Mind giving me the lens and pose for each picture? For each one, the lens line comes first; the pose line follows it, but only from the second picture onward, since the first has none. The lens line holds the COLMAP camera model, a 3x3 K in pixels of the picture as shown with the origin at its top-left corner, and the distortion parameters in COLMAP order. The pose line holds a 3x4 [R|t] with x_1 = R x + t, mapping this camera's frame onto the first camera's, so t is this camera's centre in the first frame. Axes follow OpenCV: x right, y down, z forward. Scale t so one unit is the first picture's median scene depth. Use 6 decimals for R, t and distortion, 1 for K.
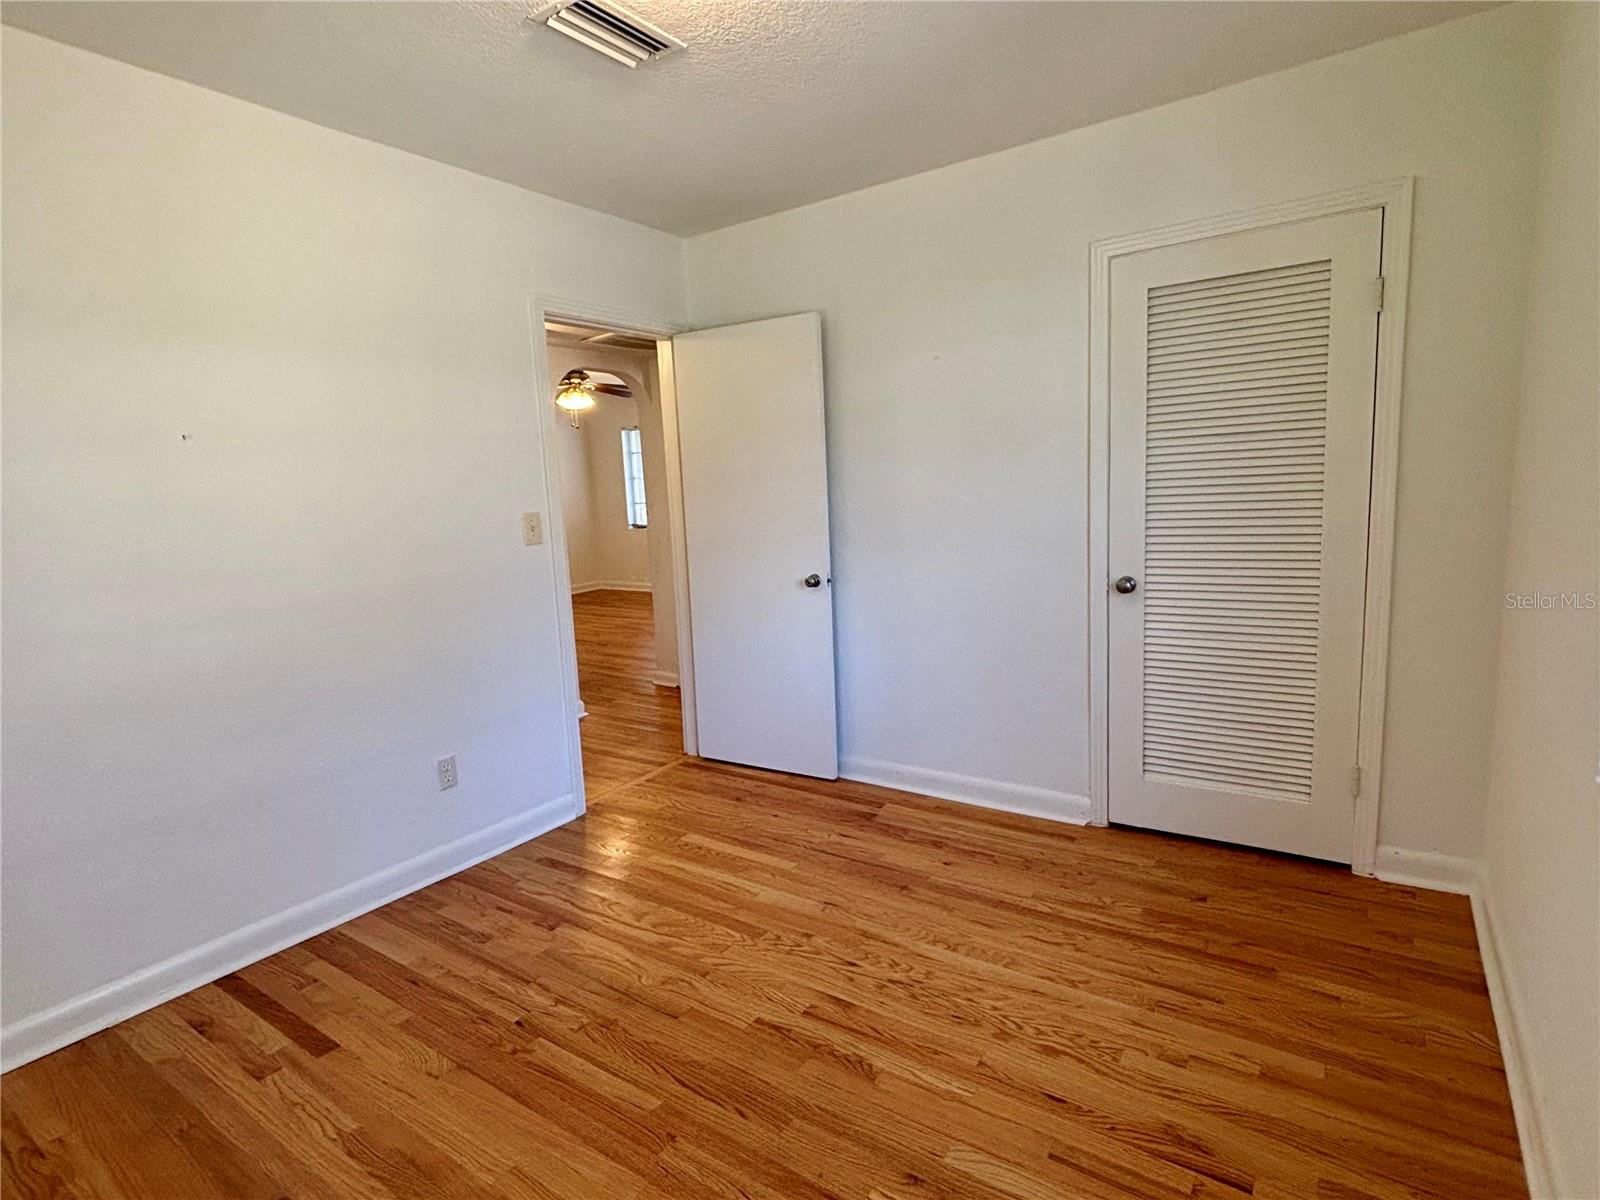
lens RADIAL K [[825.1, 0, 804.1], [0, 825.1, 598.6], [0, 0, 1]] dist [-0.003054, -0.000843]
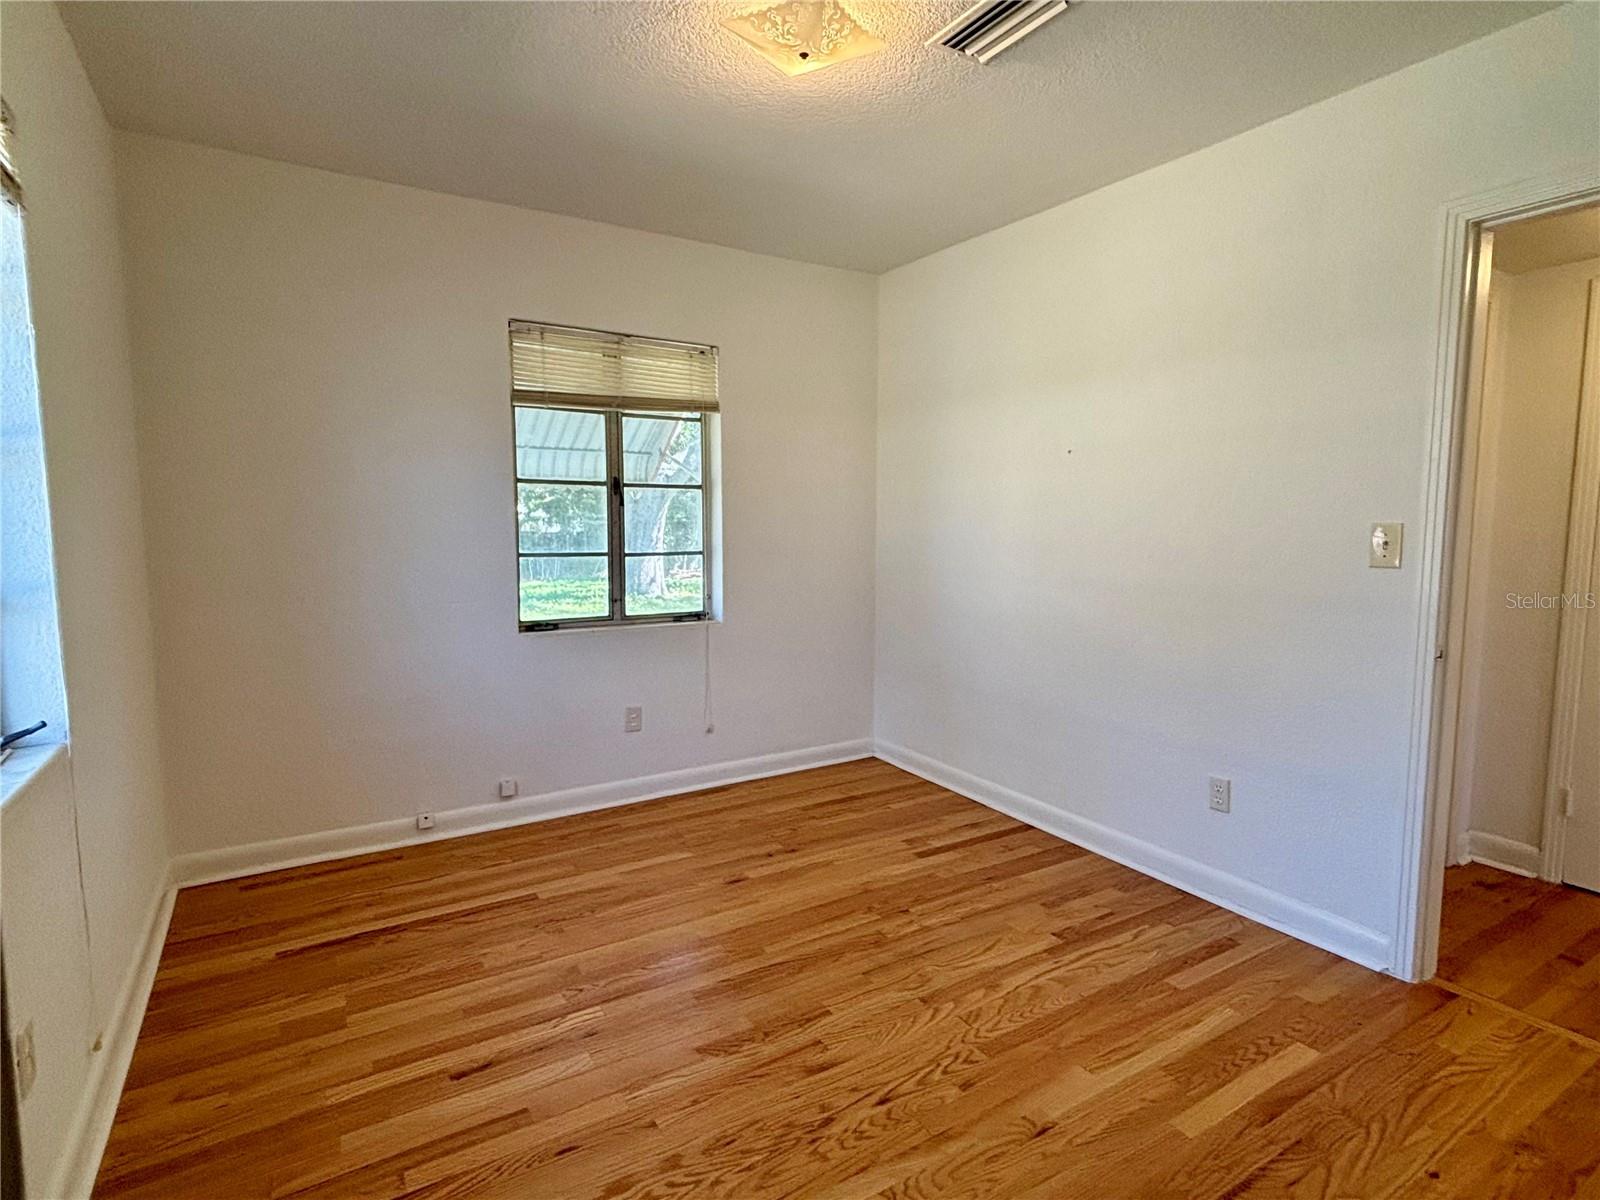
lens RADIAL K [[825.1, 0, 788.9], [0, 825.1, 598.4], [0, 0, 1]] dist [-0.003054, -0.000843]
pose [[-0.404371, 0.136259, -0.904388, 0.791389], [-0.121813, 0.972006, 0.200911, -0.180297], [0.906447, 0.191409, -0.376453, 1.202501]]
